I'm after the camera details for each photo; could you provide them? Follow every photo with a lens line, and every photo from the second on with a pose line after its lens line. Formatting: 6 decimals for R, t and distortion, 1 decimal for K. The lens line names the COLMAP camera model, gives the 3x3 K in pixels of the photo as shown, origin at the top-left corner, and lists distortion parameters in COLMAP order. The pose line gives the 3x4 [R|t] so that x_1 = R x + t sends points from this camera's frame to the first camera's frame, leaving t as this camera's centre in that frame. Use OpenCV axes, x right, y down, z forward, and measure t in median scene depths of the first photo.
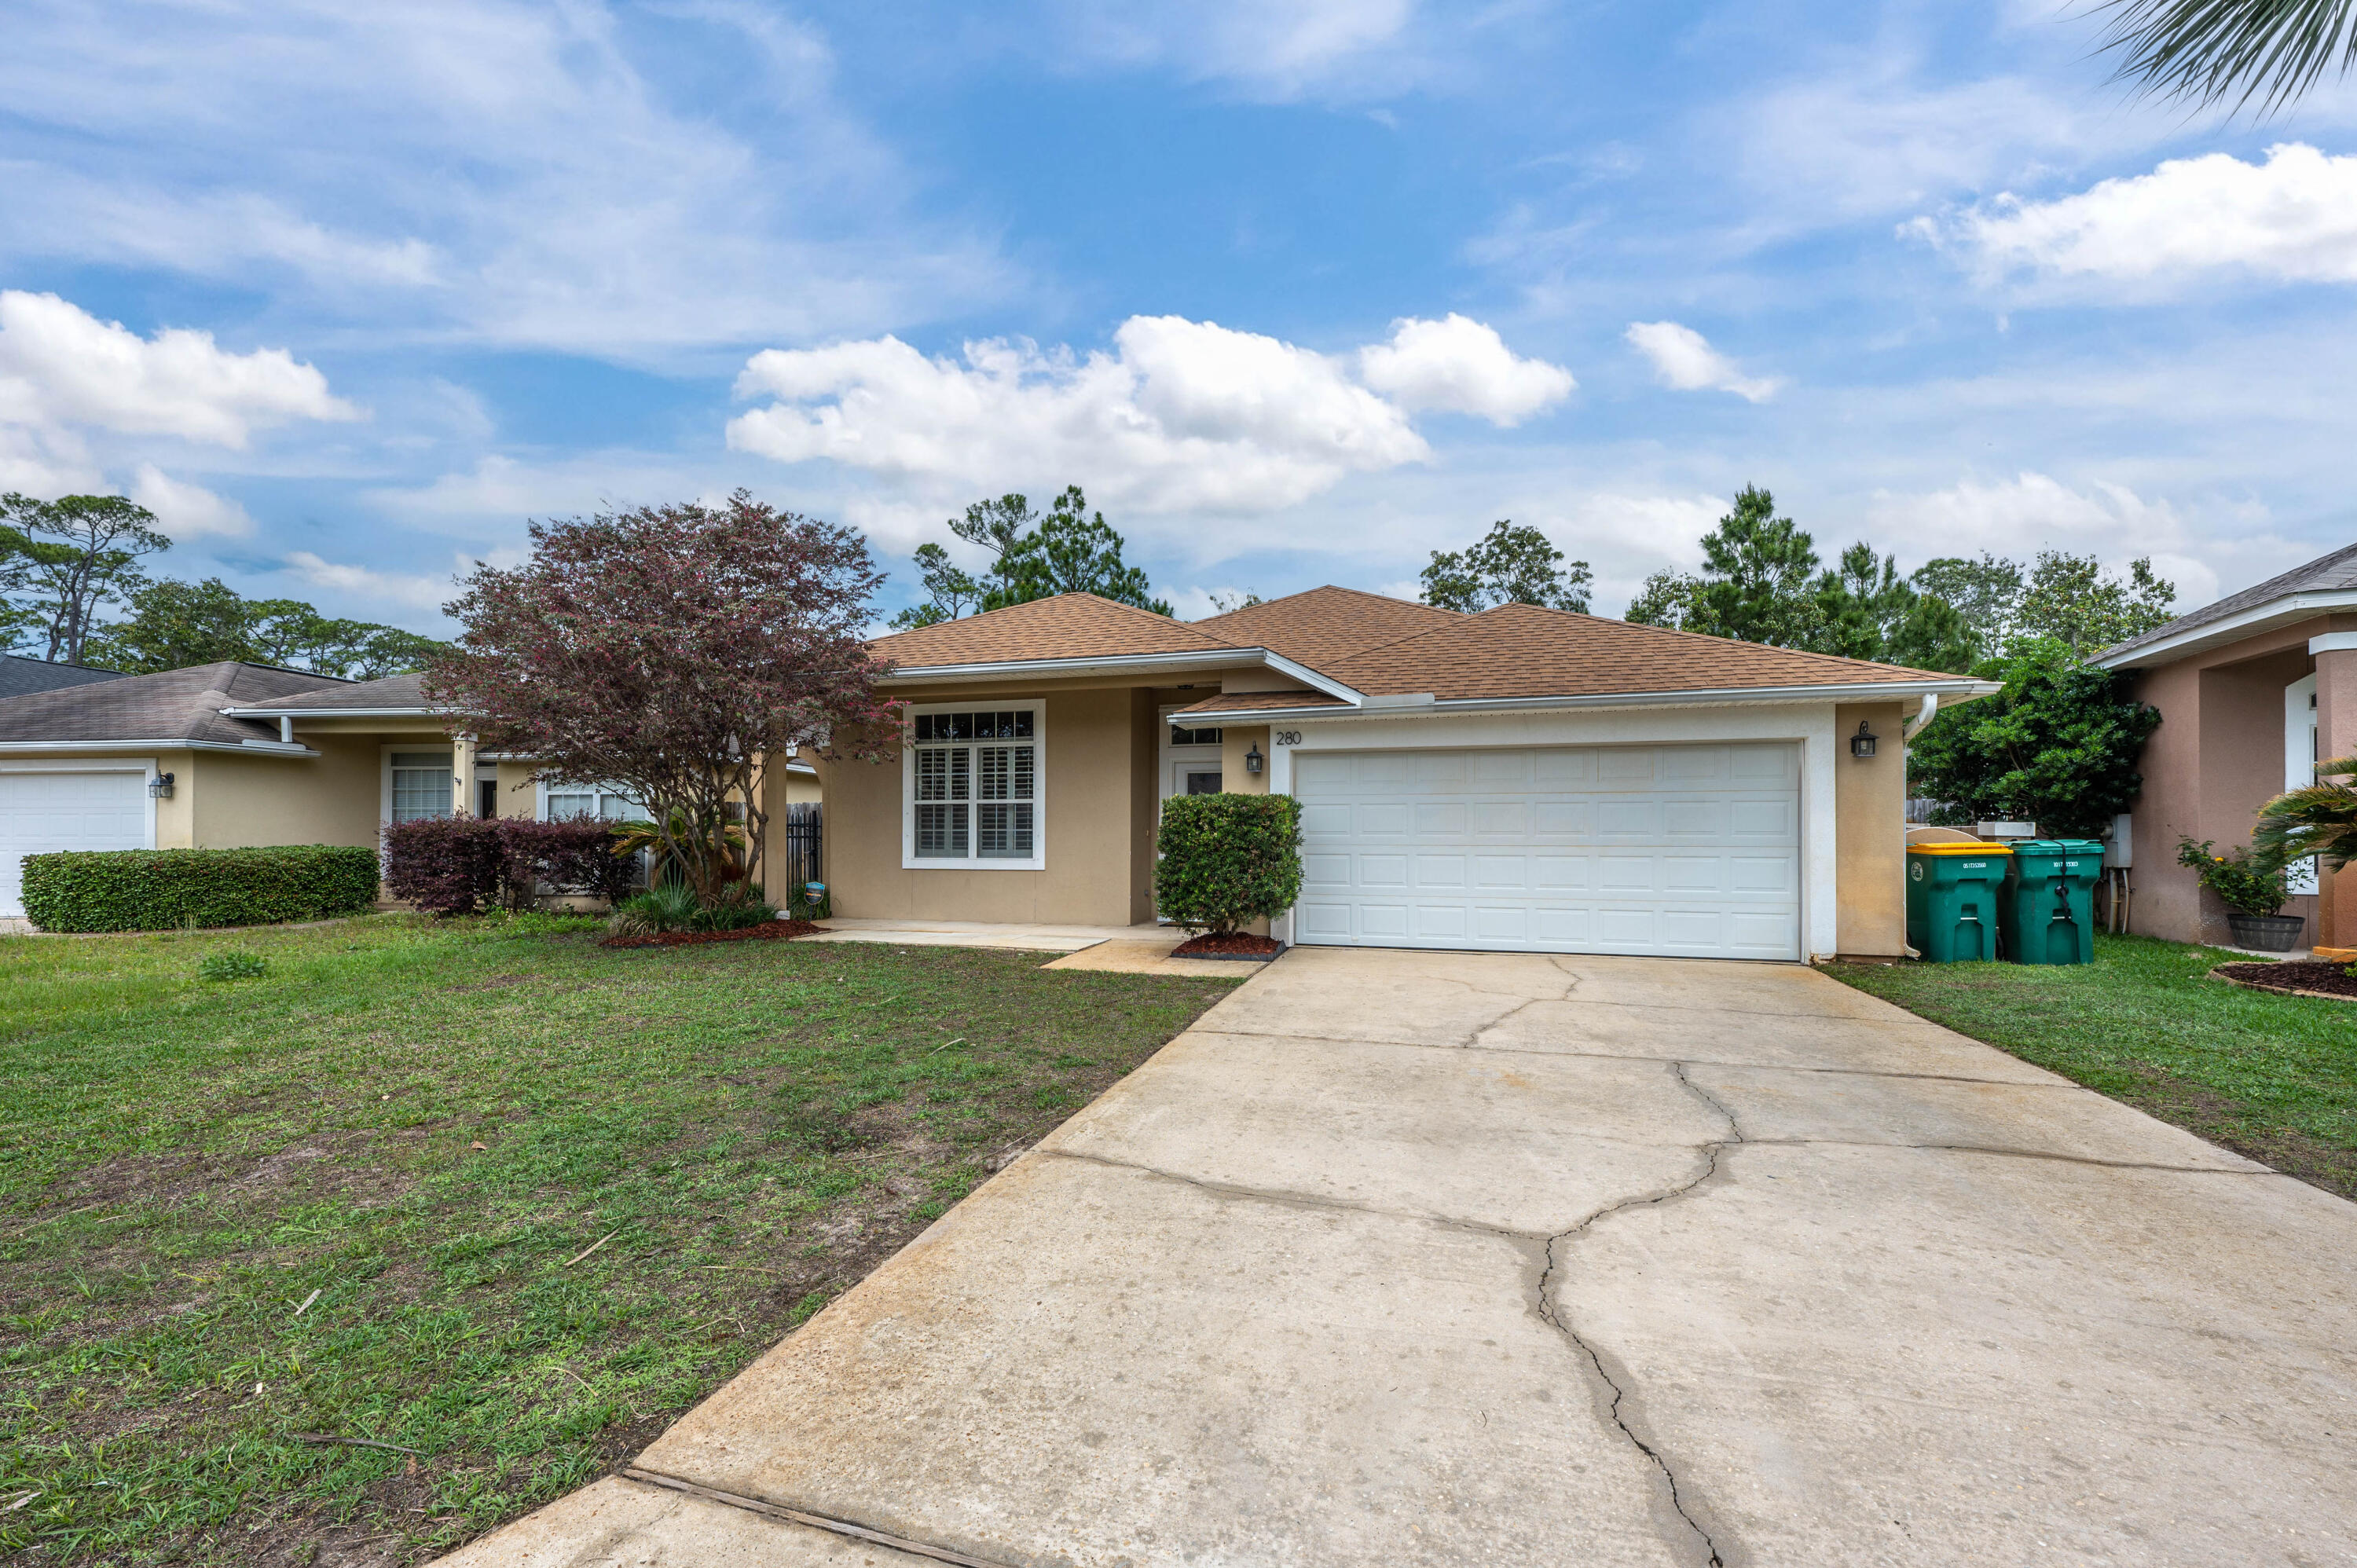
lens RADIAL K [[965.3, 0, 1168.5], [0, 965.3, 814.2], [0, 0, 1]] dist [0.000697, -0.000996]
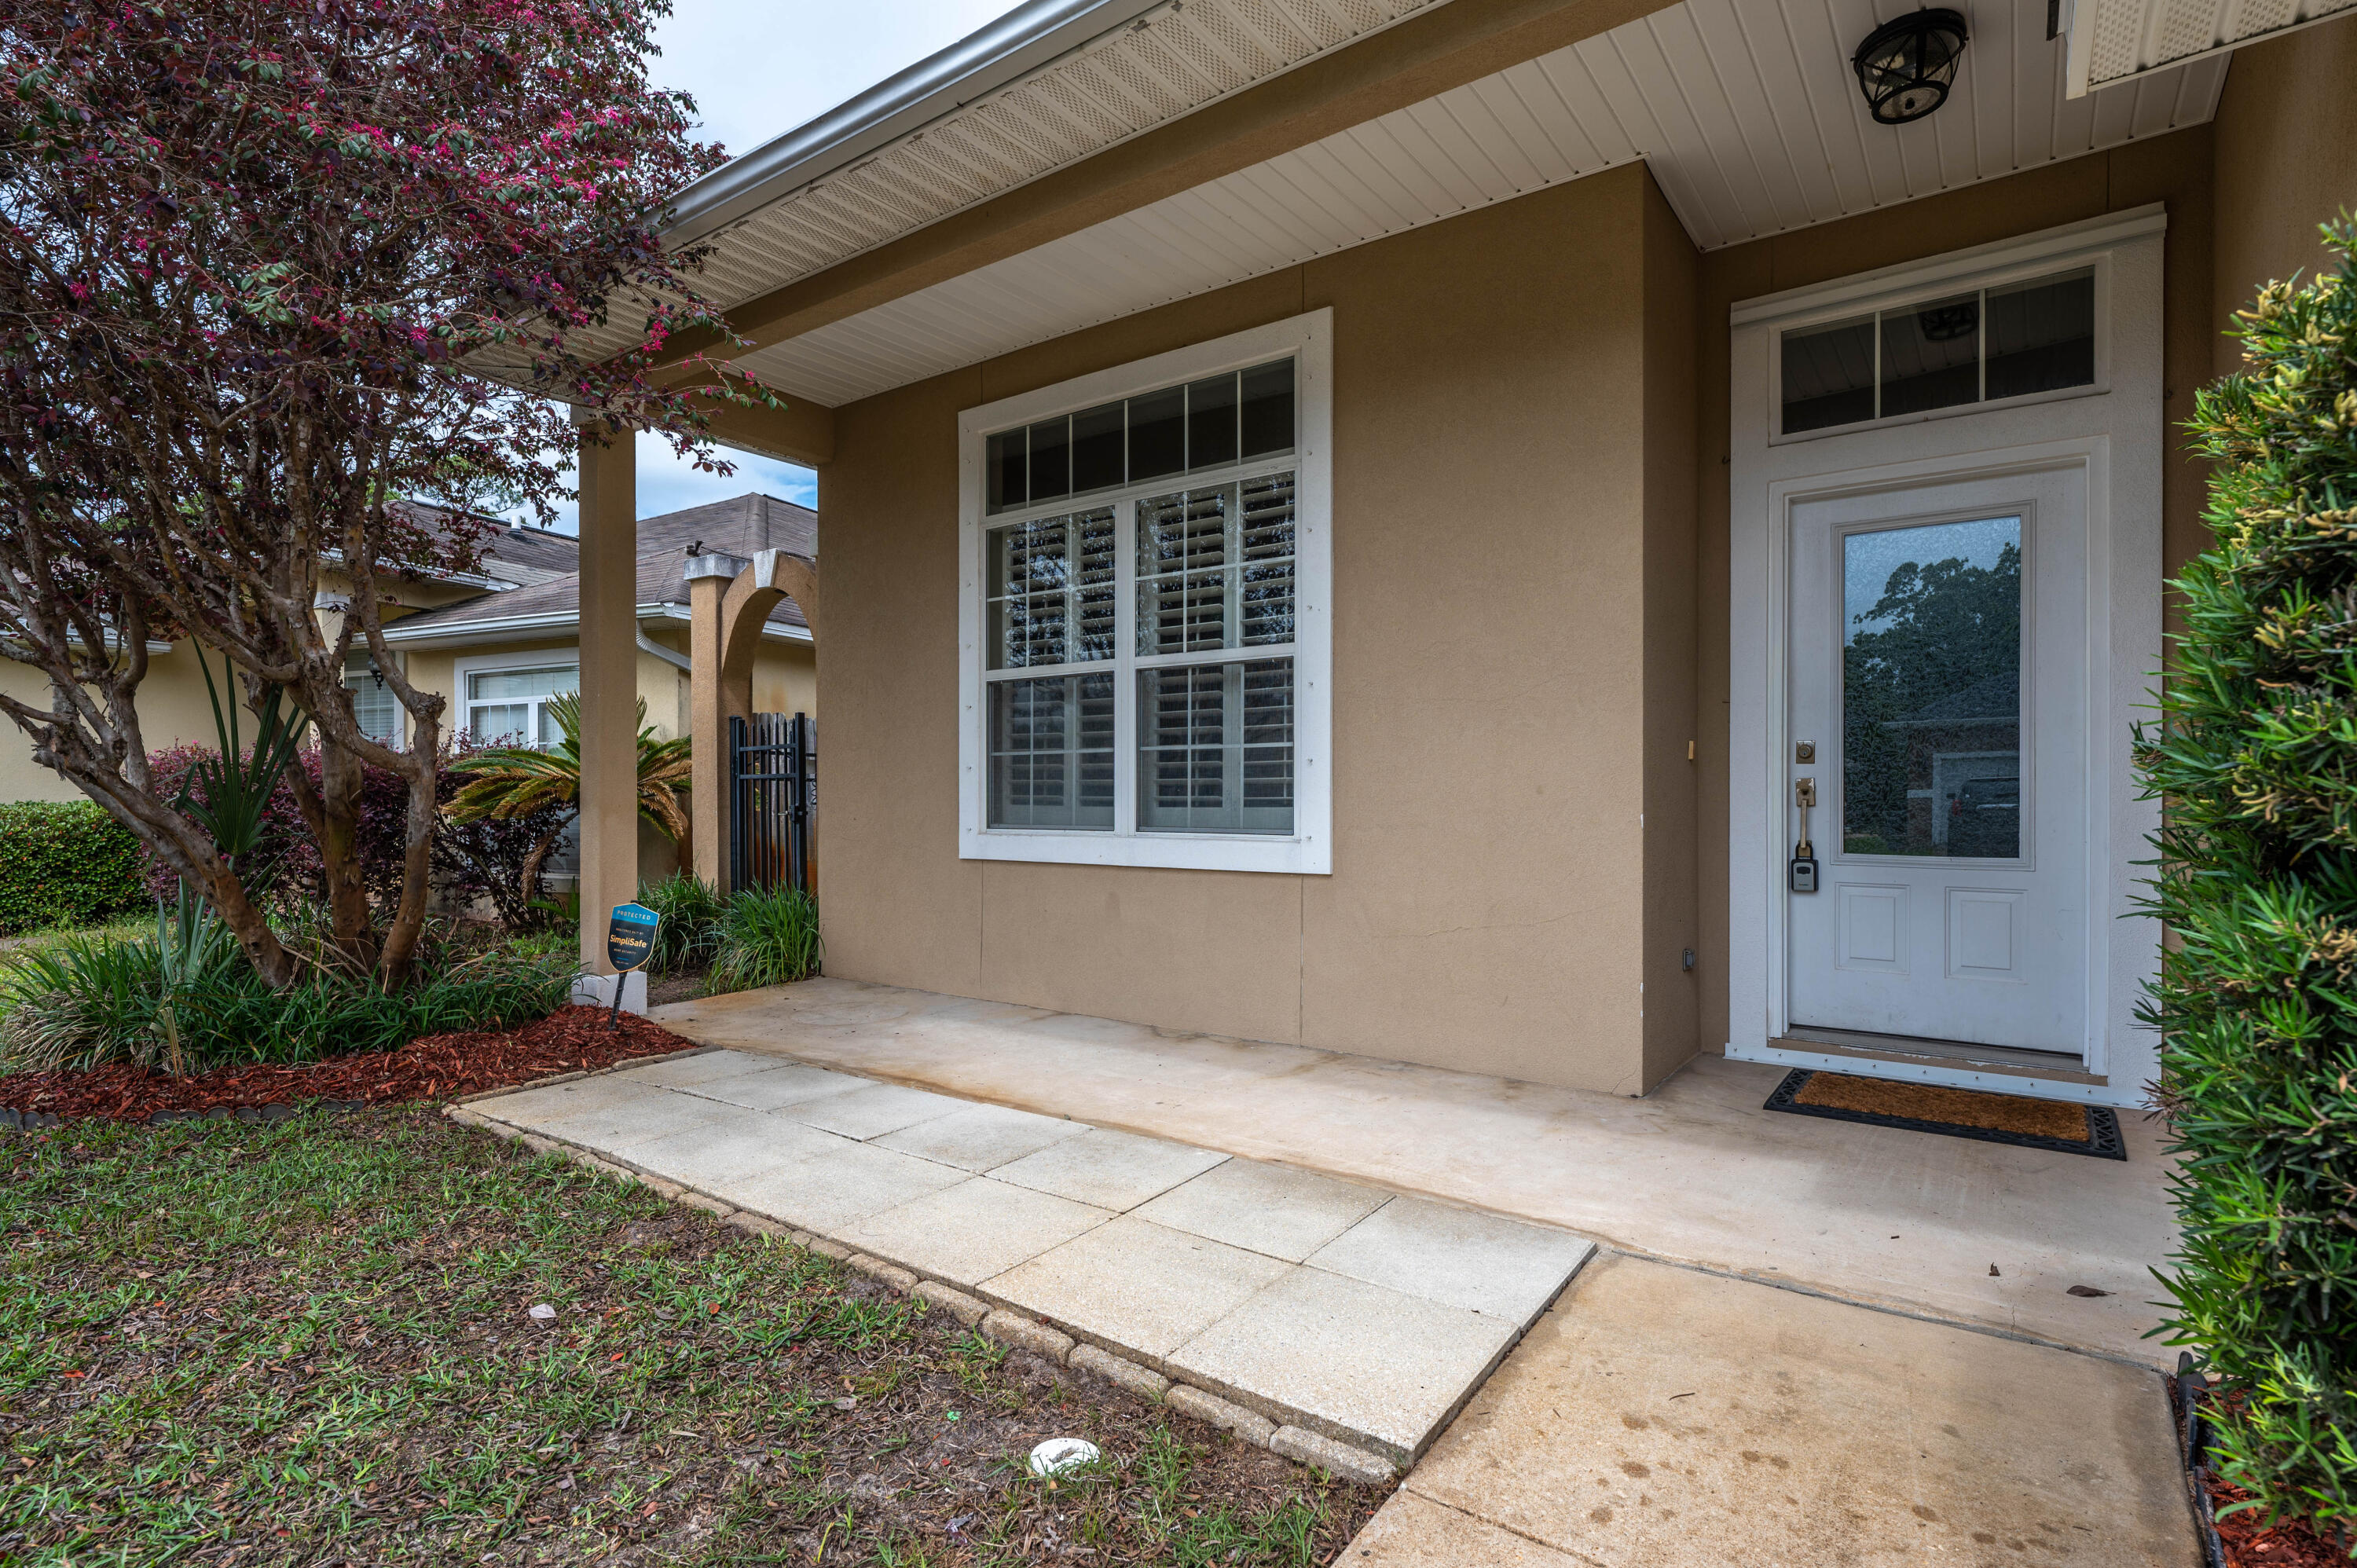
lens RADIAL K [[1149.3, 0, 1185.4], [0, 1149.3, 787.9], [0, 0, 1]] dist [0.000803, -0.000195]
pose [[0.945999, -0.003597, -0.324150, -0.070666], [0.009199, 0.999834, 0.015752, 0.031745], [0.324039, -0.017883, 0.945875, 0.836139]]
